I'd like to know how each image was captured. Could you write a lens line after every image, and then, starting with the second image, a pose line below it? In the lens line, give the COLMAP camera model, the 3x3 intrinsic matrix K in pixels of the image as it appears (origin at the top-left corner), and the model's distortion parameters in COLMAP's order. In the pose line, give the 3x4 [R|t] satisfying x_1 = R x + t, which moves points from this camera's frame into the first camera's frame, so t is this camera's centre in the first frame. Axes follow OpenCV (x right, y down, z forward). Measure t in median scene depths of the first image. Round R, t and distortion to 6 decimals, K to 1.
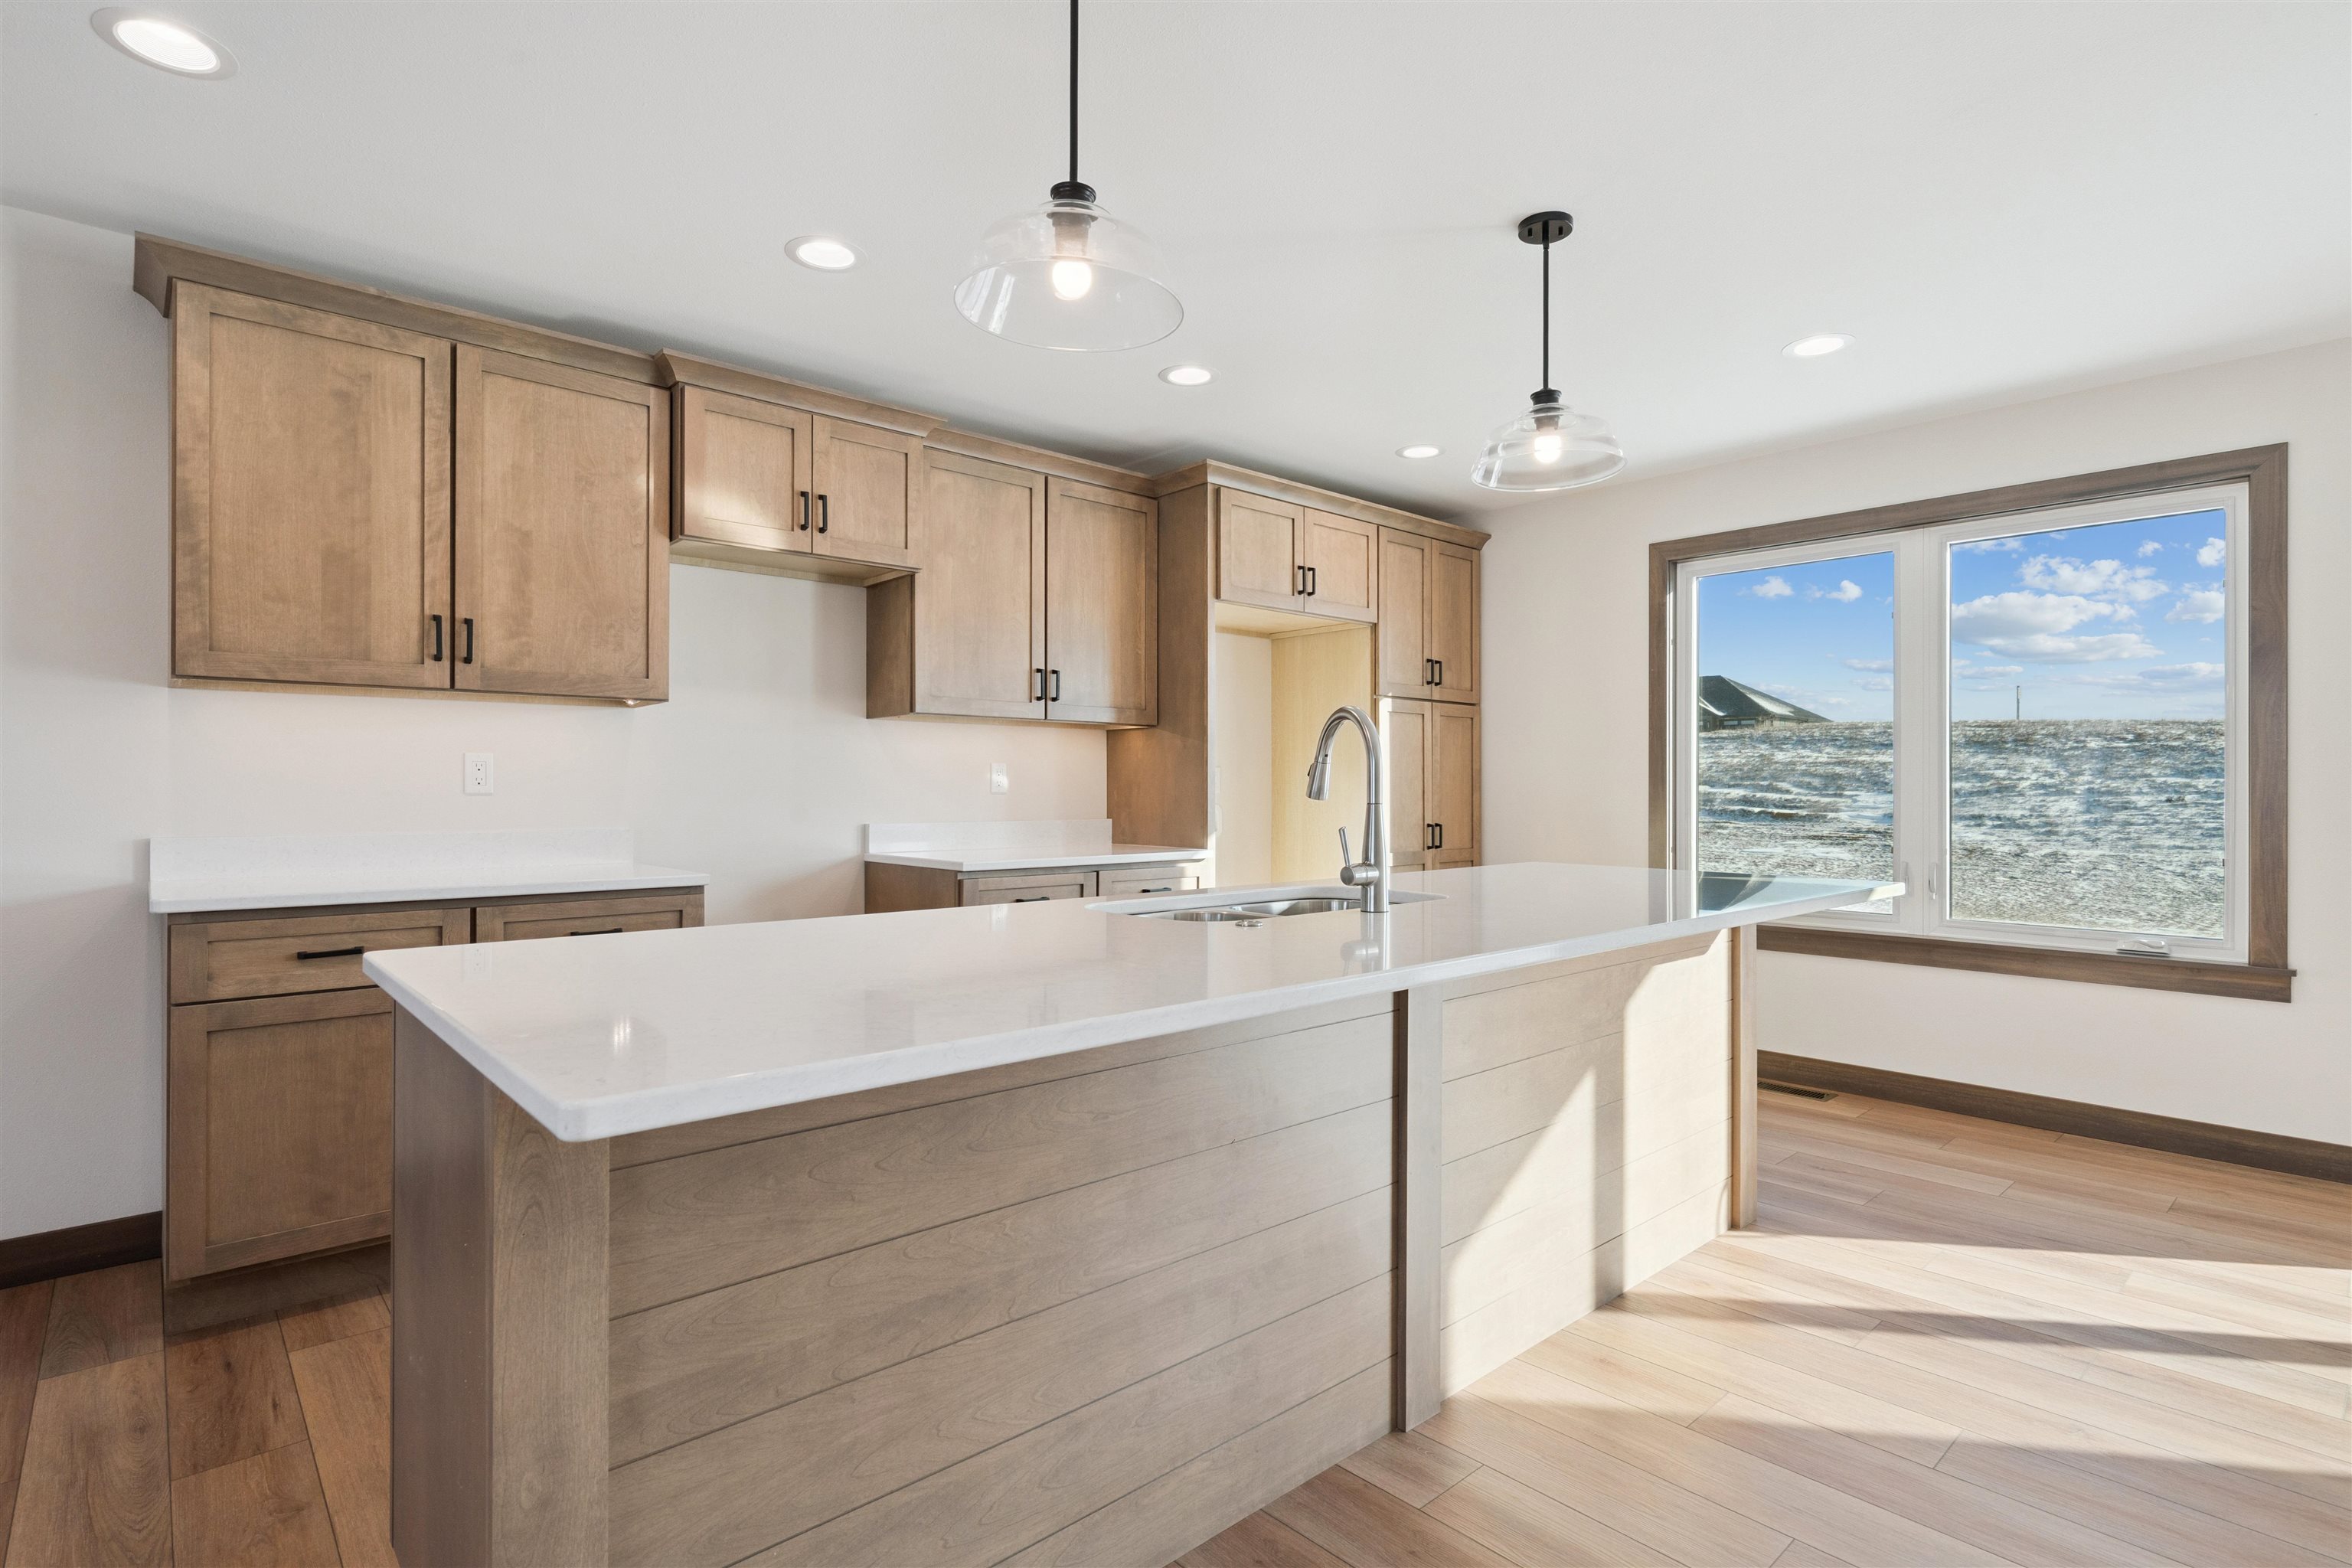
lens RADIAL K [[1154.2, 0, 1188.8], [0, 1154.2, 788.1], [0, 0, 1]] dist [-0.002574, 0.000072]
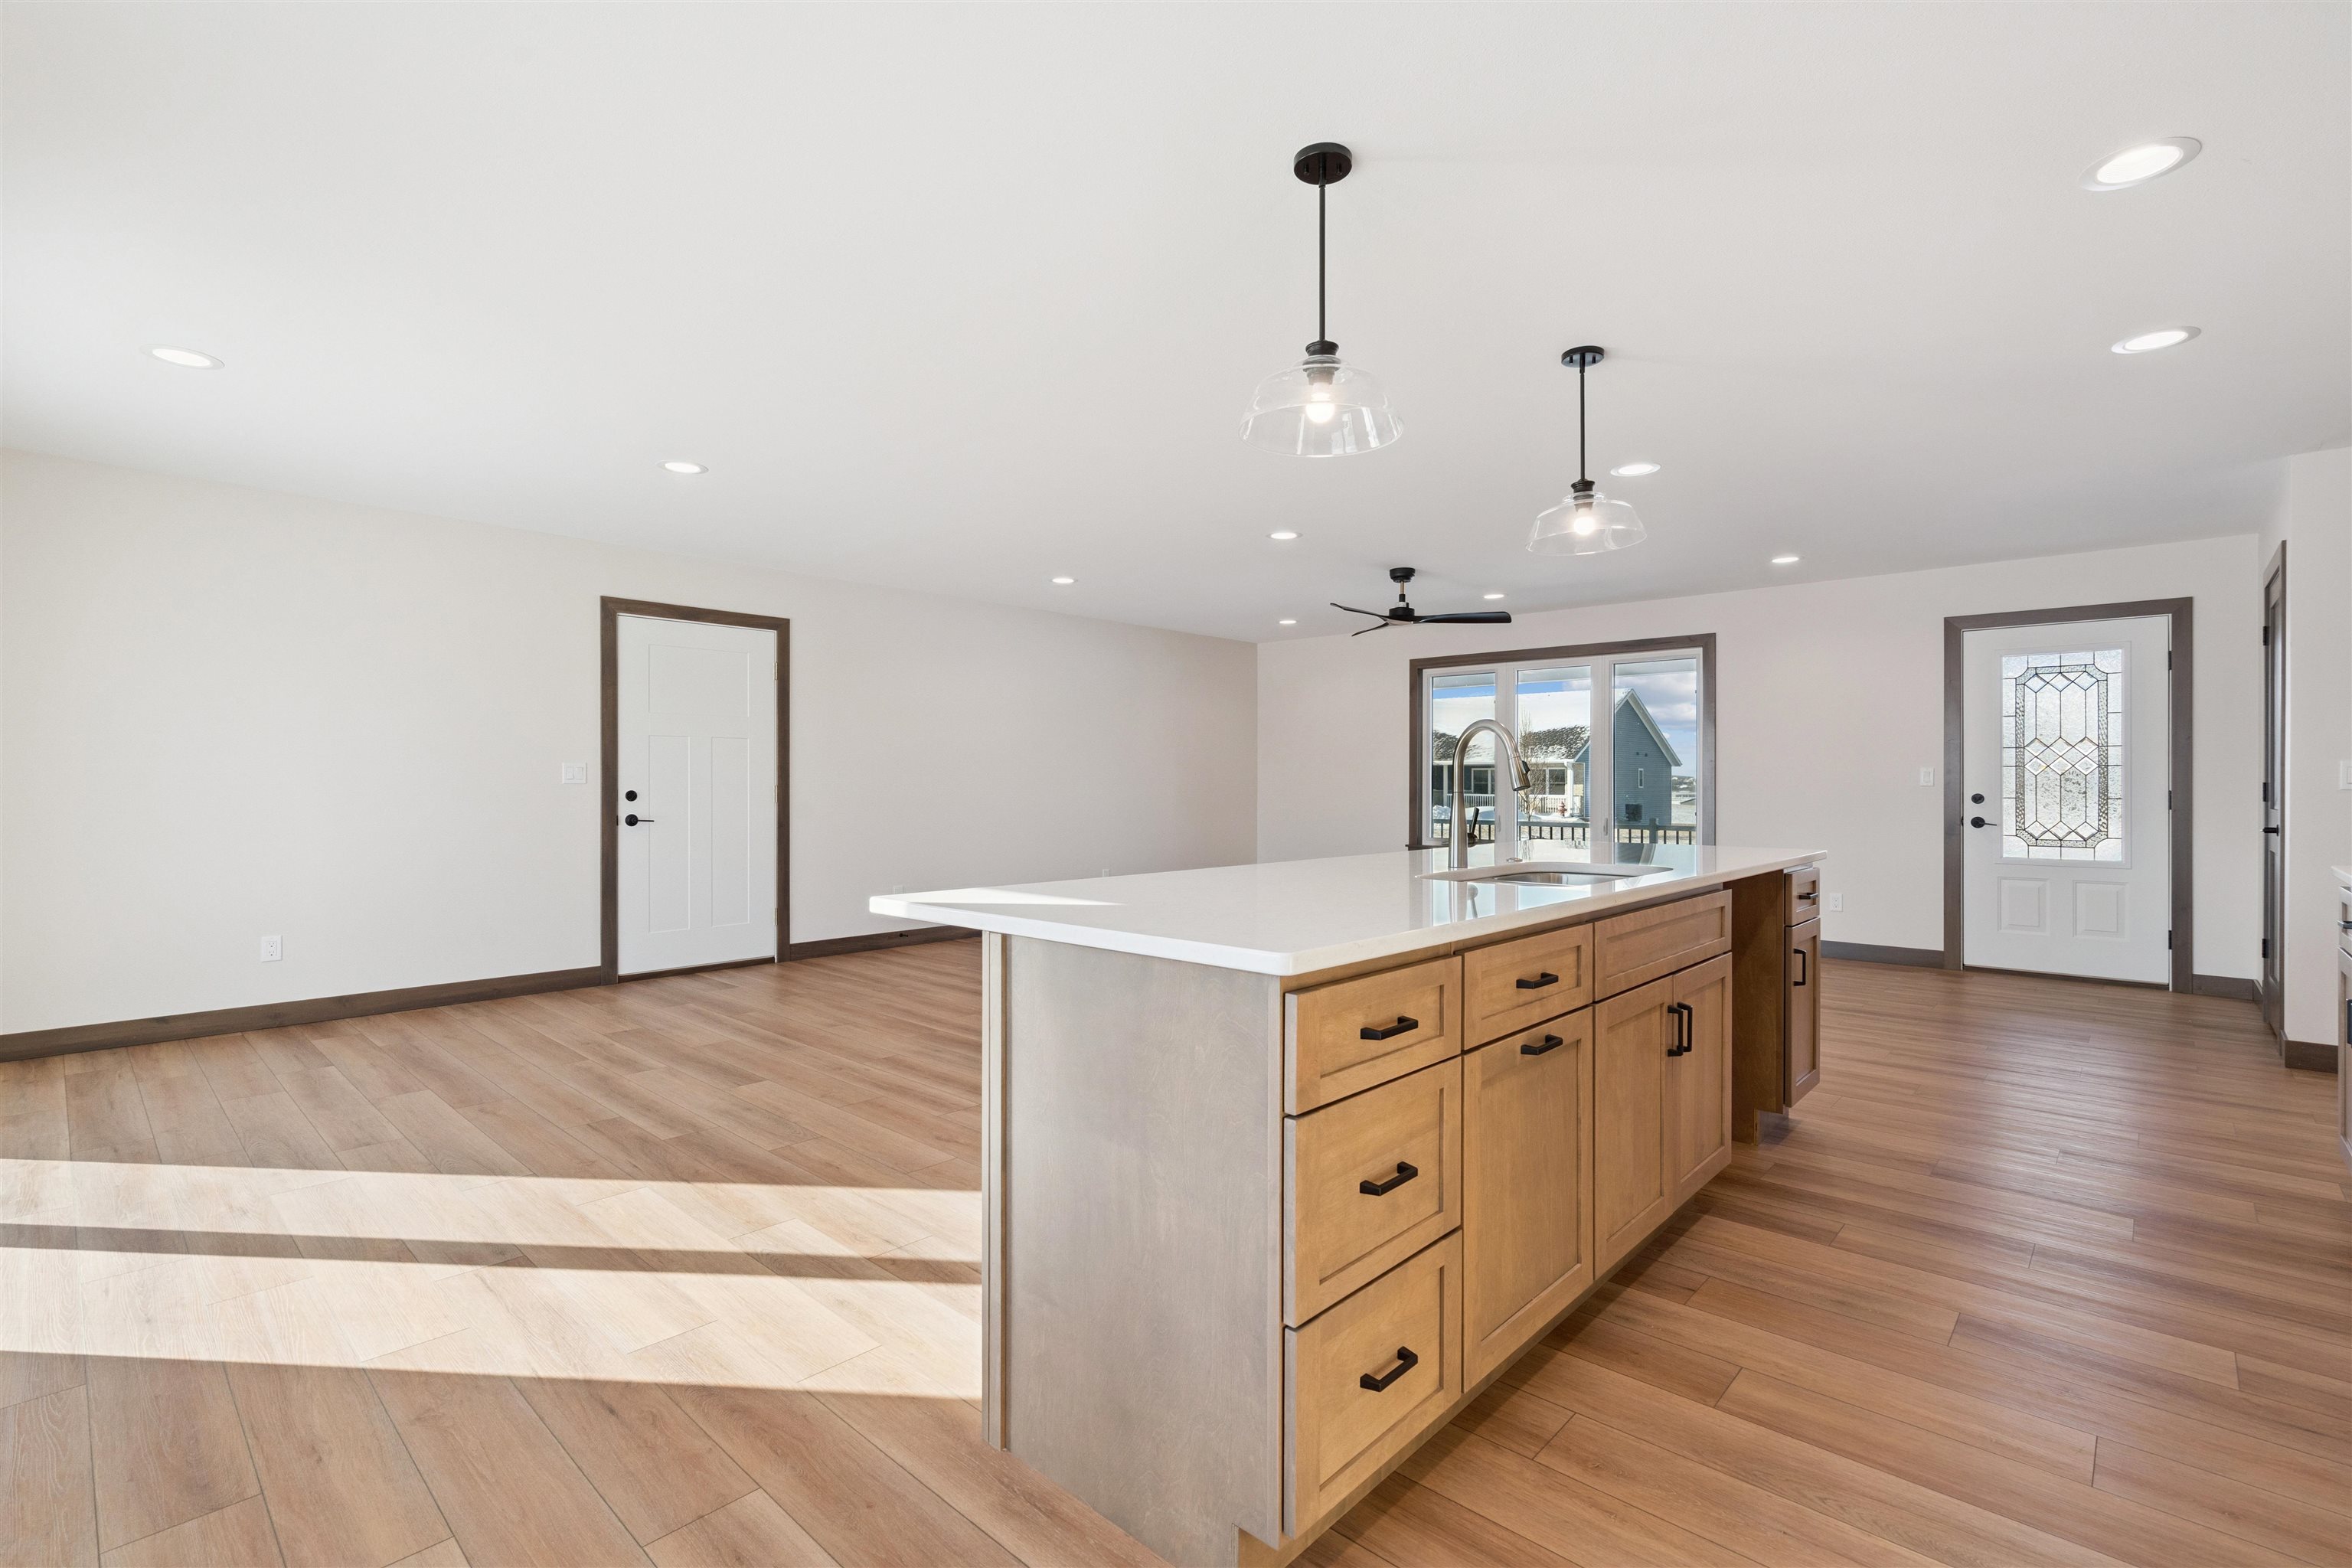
lens RADIAL K [[1054.0, 0, 1181.9], [0, 1054.0, 783.2], [0, 0, 1]] dist [-0.005110, 0.000141]
pose [[-0.996778, -0.005937, -0.079985, 0.326378], [-0.006211, 0.999976, 0.003185, 0.001840], [0.079964, 0.003672, -0.996791, 1.209610]]
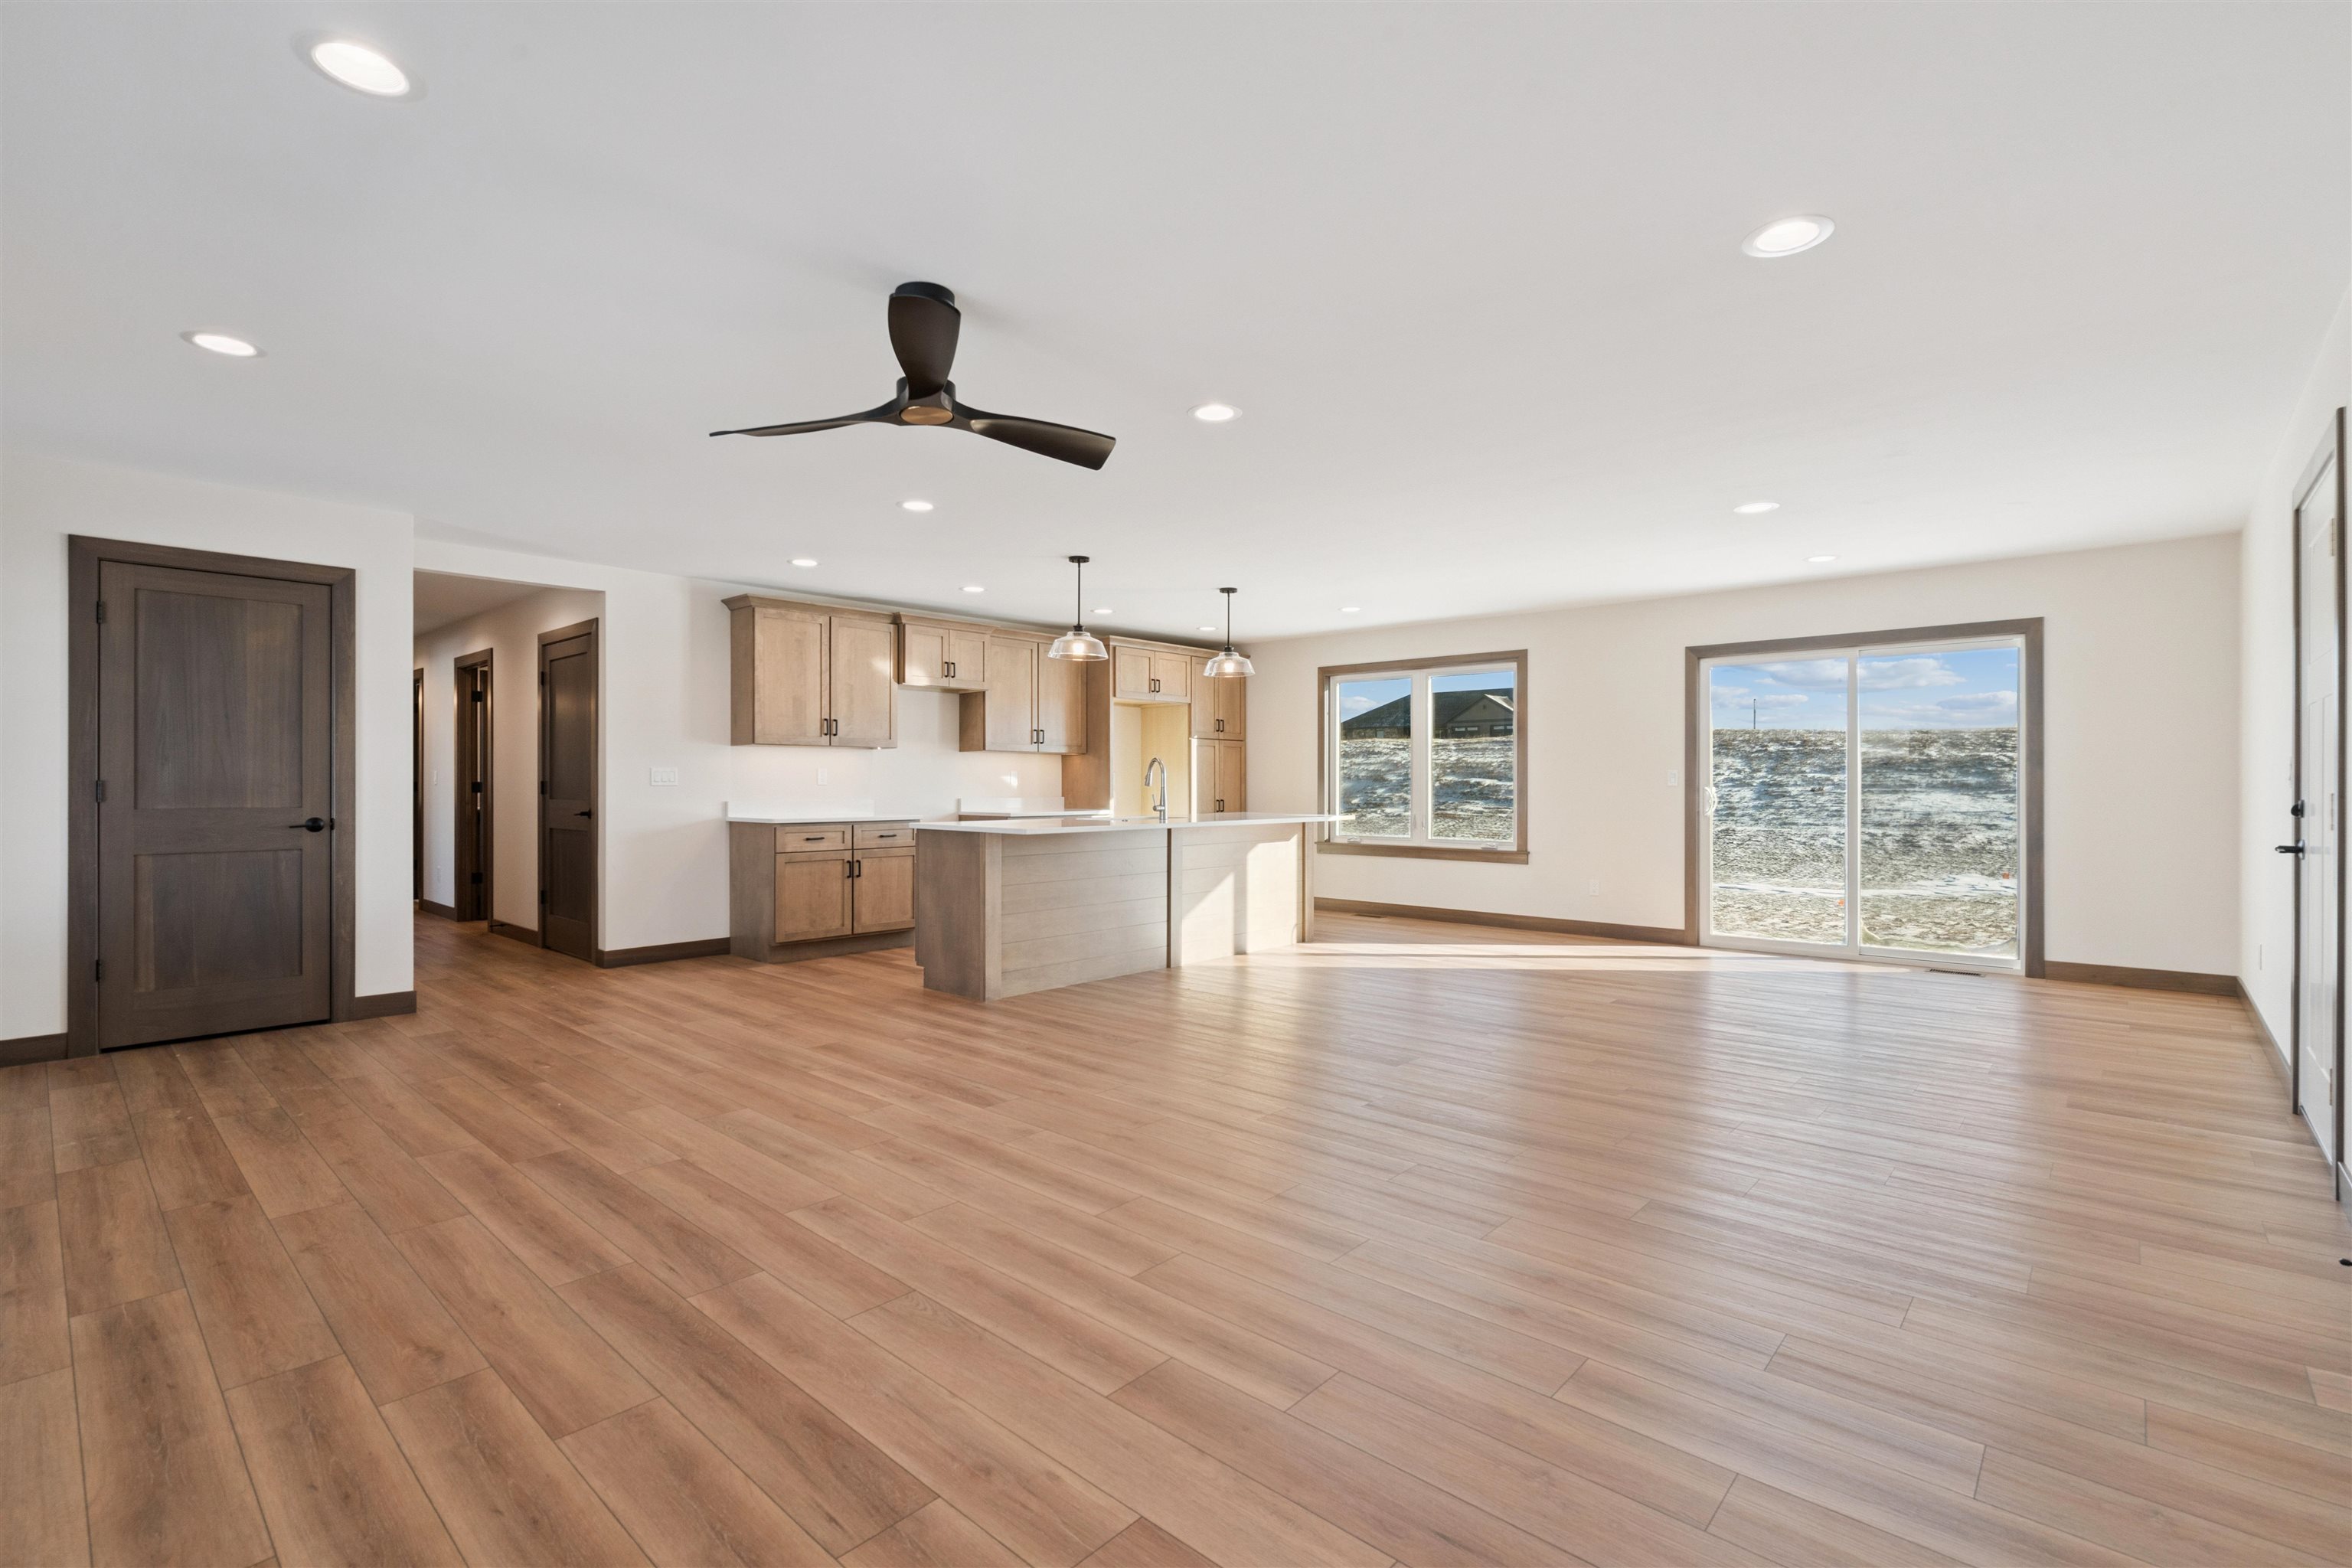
lens RADIAL K [[1054.0, 0, 1181.9], [0, 1054.0, 783.2], [0, 0, 1]] dist [-0.005110, 0.000141]
pose [[0.995589, -0.001008, 0.093812, -0.038720], [0.000885, 0.999999, 0.001351, -0.001040], [-0.093813, -0.001262, 0.995589, -1.101080]]
